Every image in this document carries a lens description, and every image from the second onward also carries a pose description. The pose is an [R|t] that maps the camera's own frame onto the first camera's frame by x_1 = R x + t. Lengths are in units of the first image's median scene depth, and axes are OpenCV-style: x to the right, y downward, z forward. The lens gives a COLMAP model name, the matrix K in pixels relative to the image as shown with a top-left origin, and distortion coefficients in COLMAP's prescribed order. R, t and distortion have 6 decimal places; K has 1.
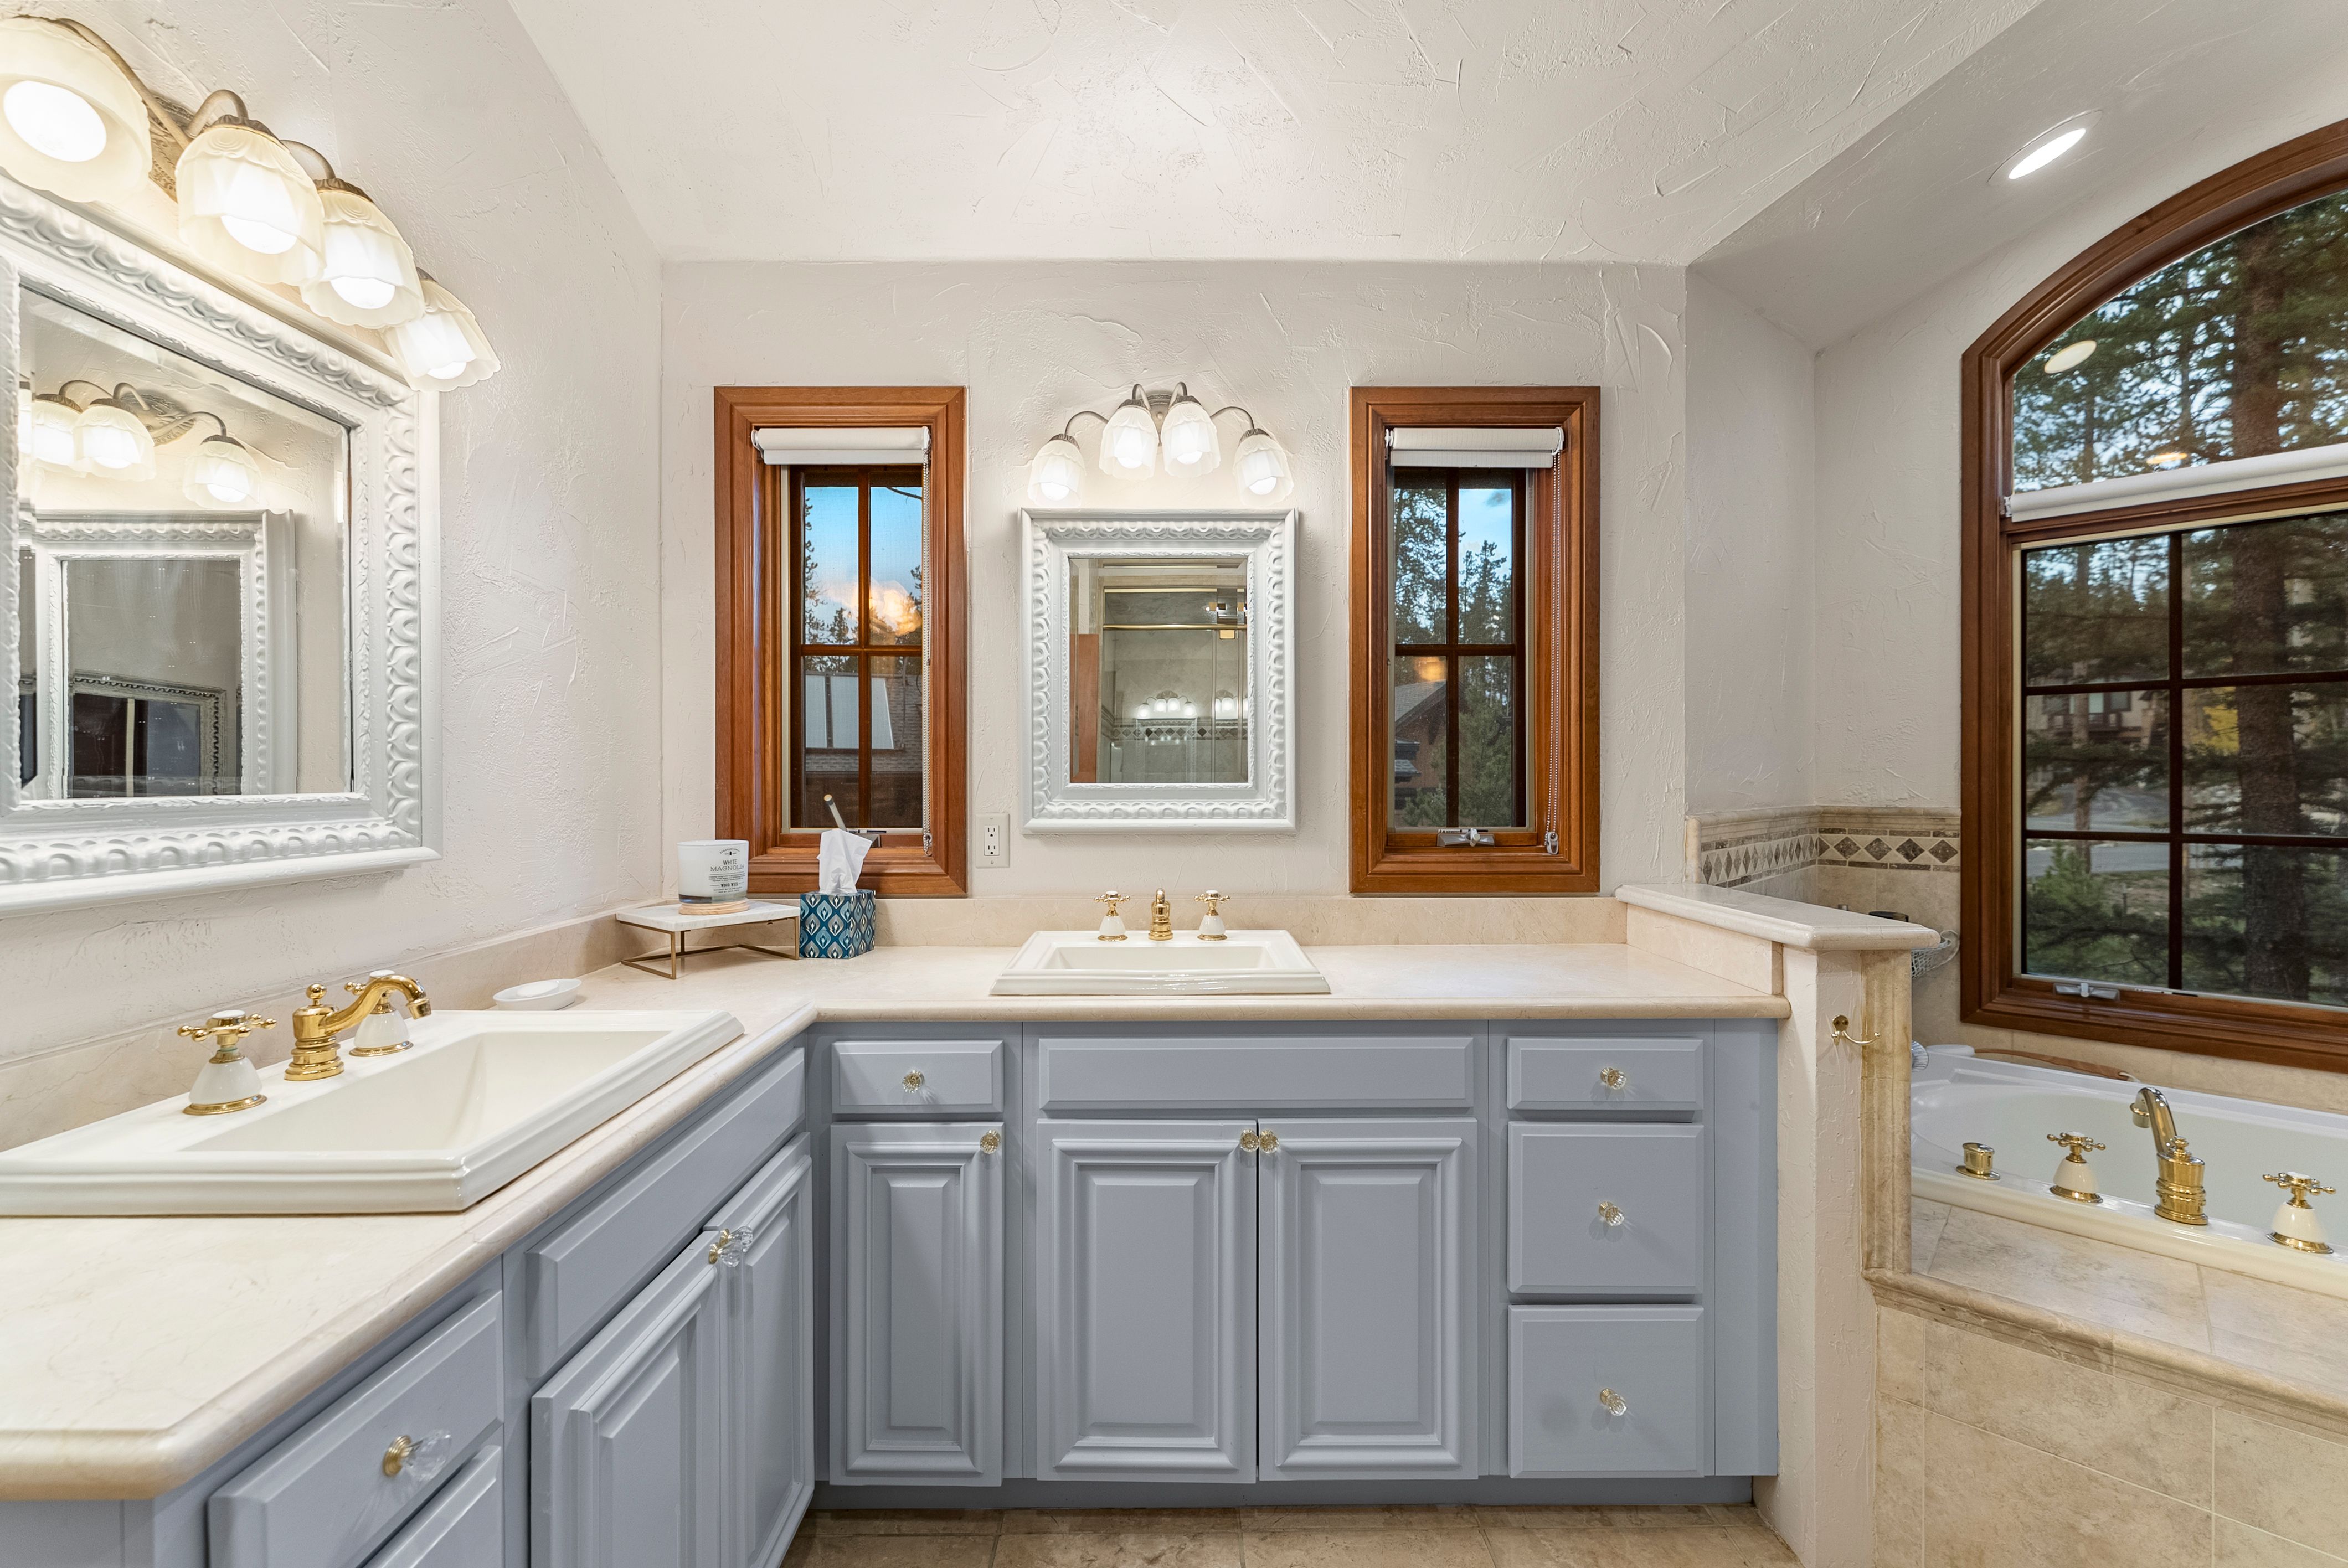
lens RADIAL K [[977.0, 0, 1169.1], [0, 977.0, 778.4], [0, 0, 1]] dist [0.002394, -0.000458]
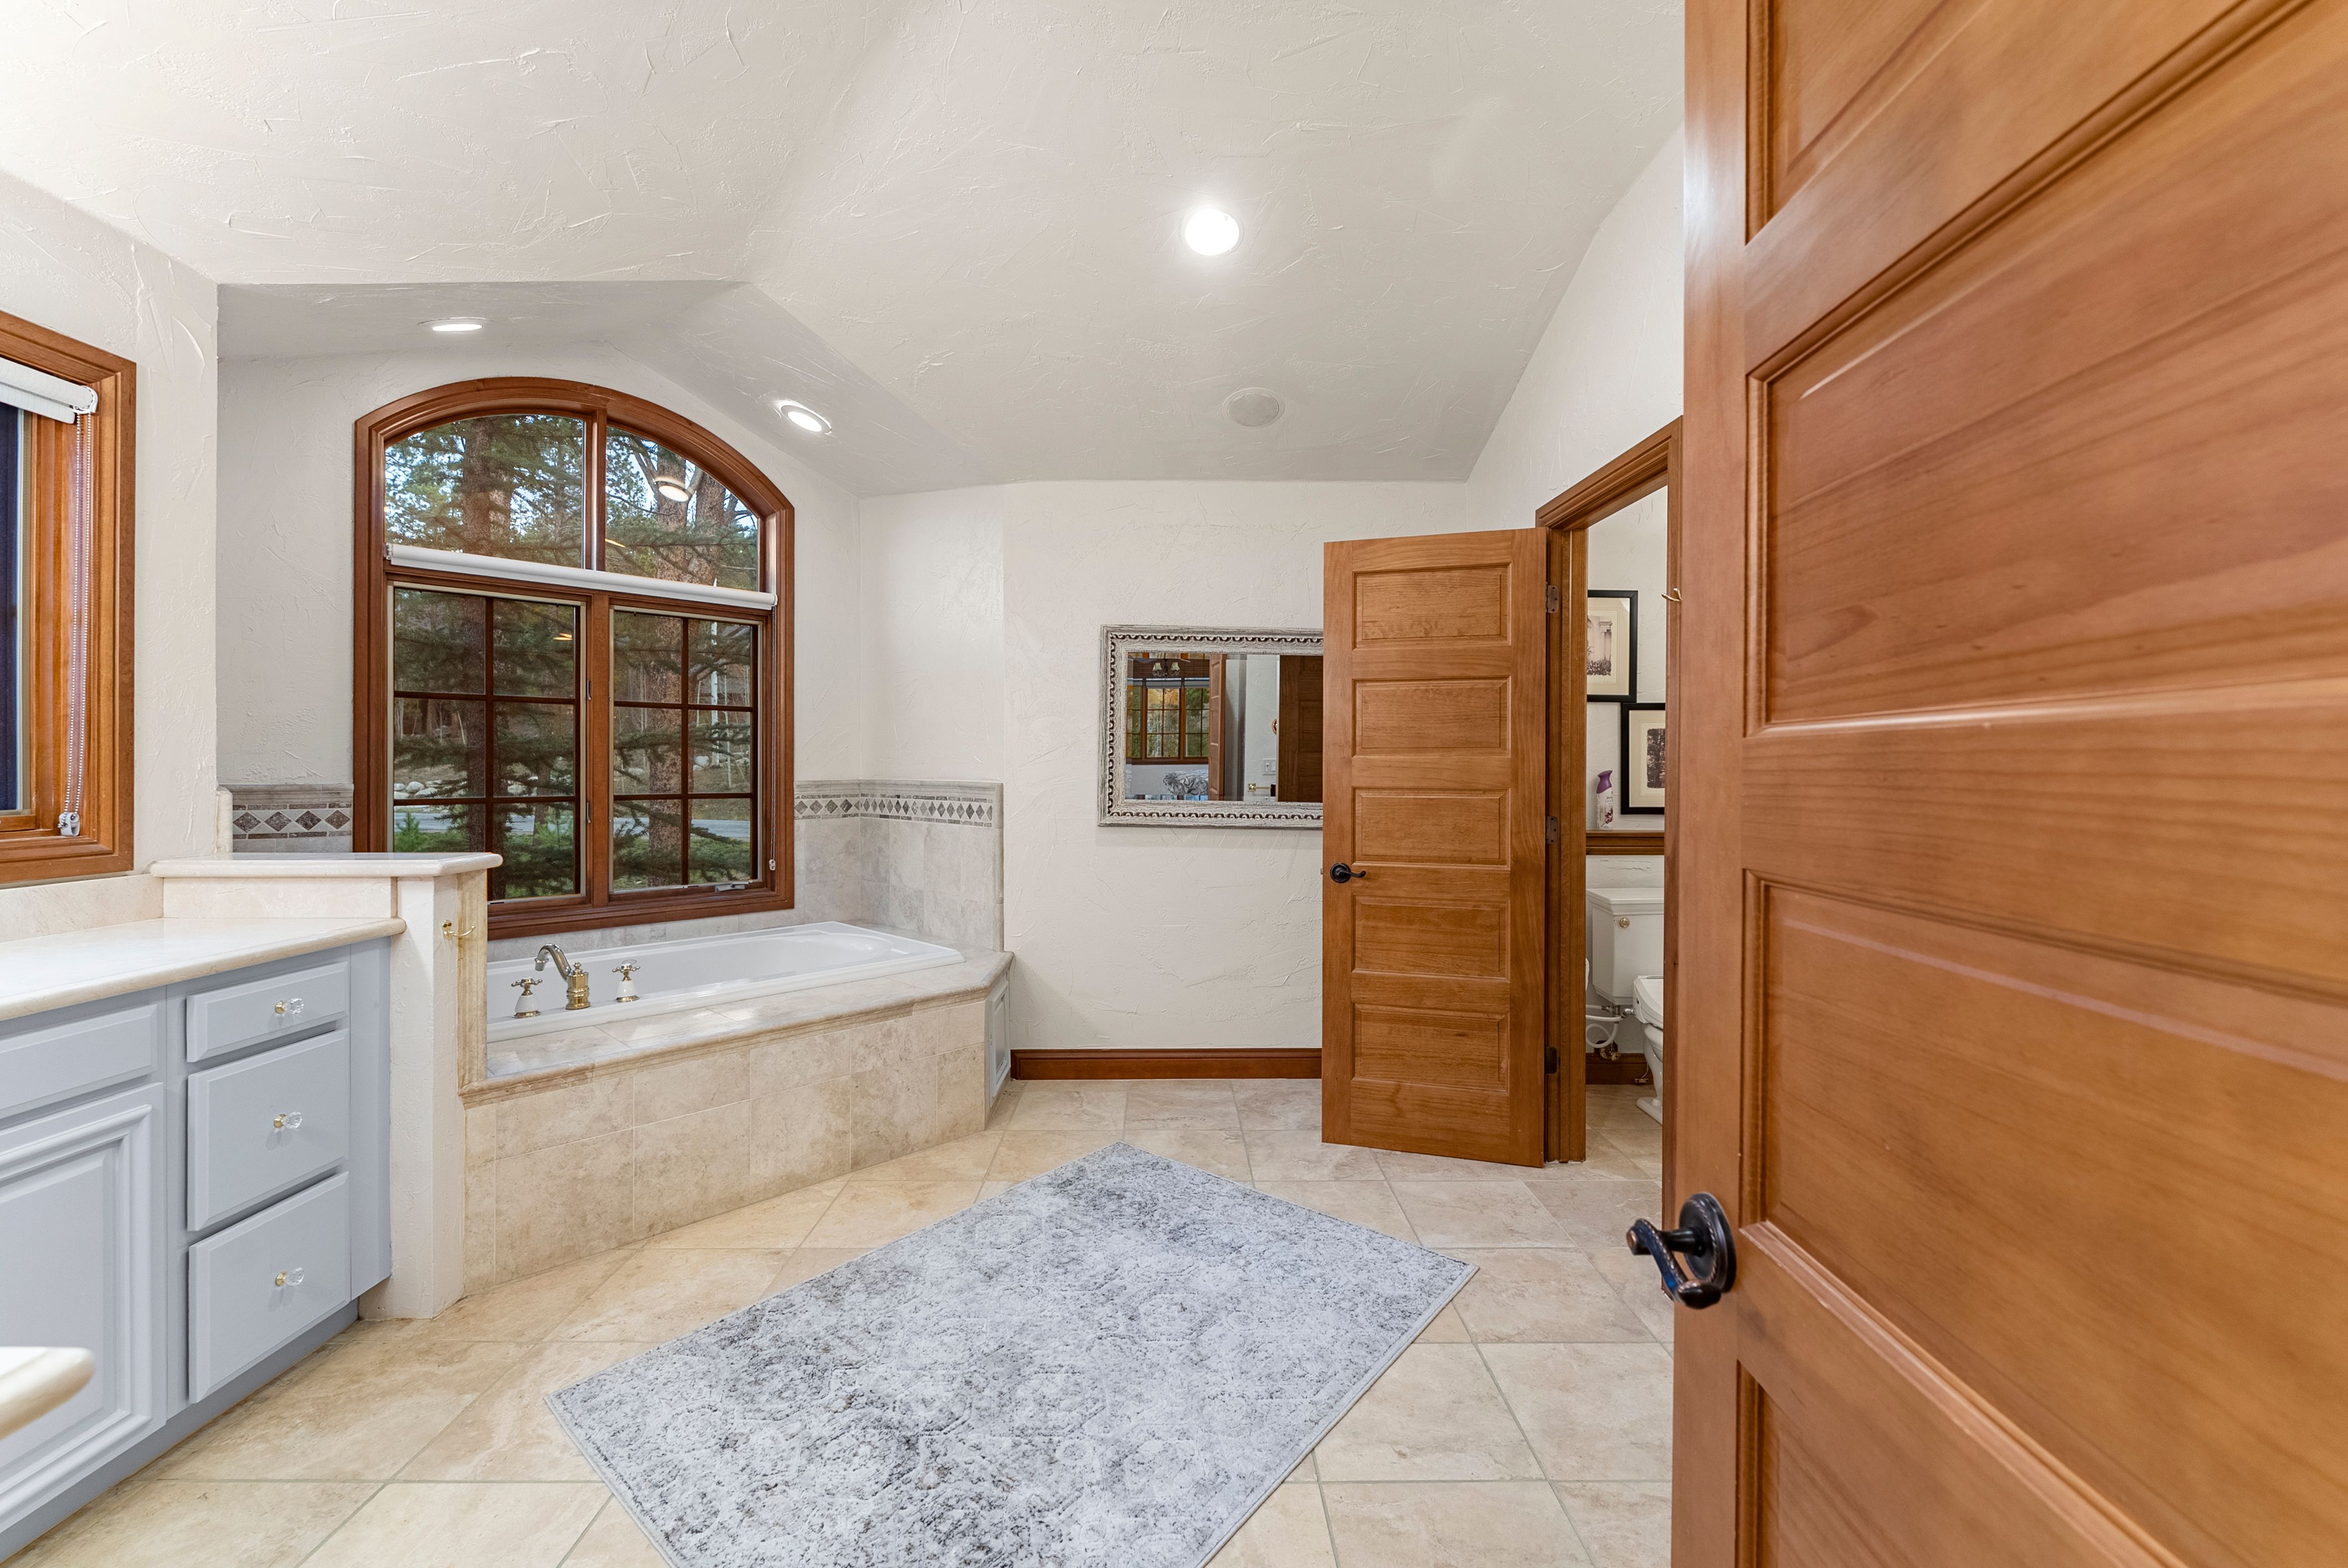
lens RADIAL K [[961.2, 0, 1173.7], [0, 961.2, 769.5], [0, 0, 1]] dist [-0.001132, -0.000244]
pose [[-0.000817, -0.003539, 0.999993, -0.696804], [-0.001163, 0.999993, 0.003538, 0.011565], [-0.999999, -0.001160, -0.000821, -0.074224]]
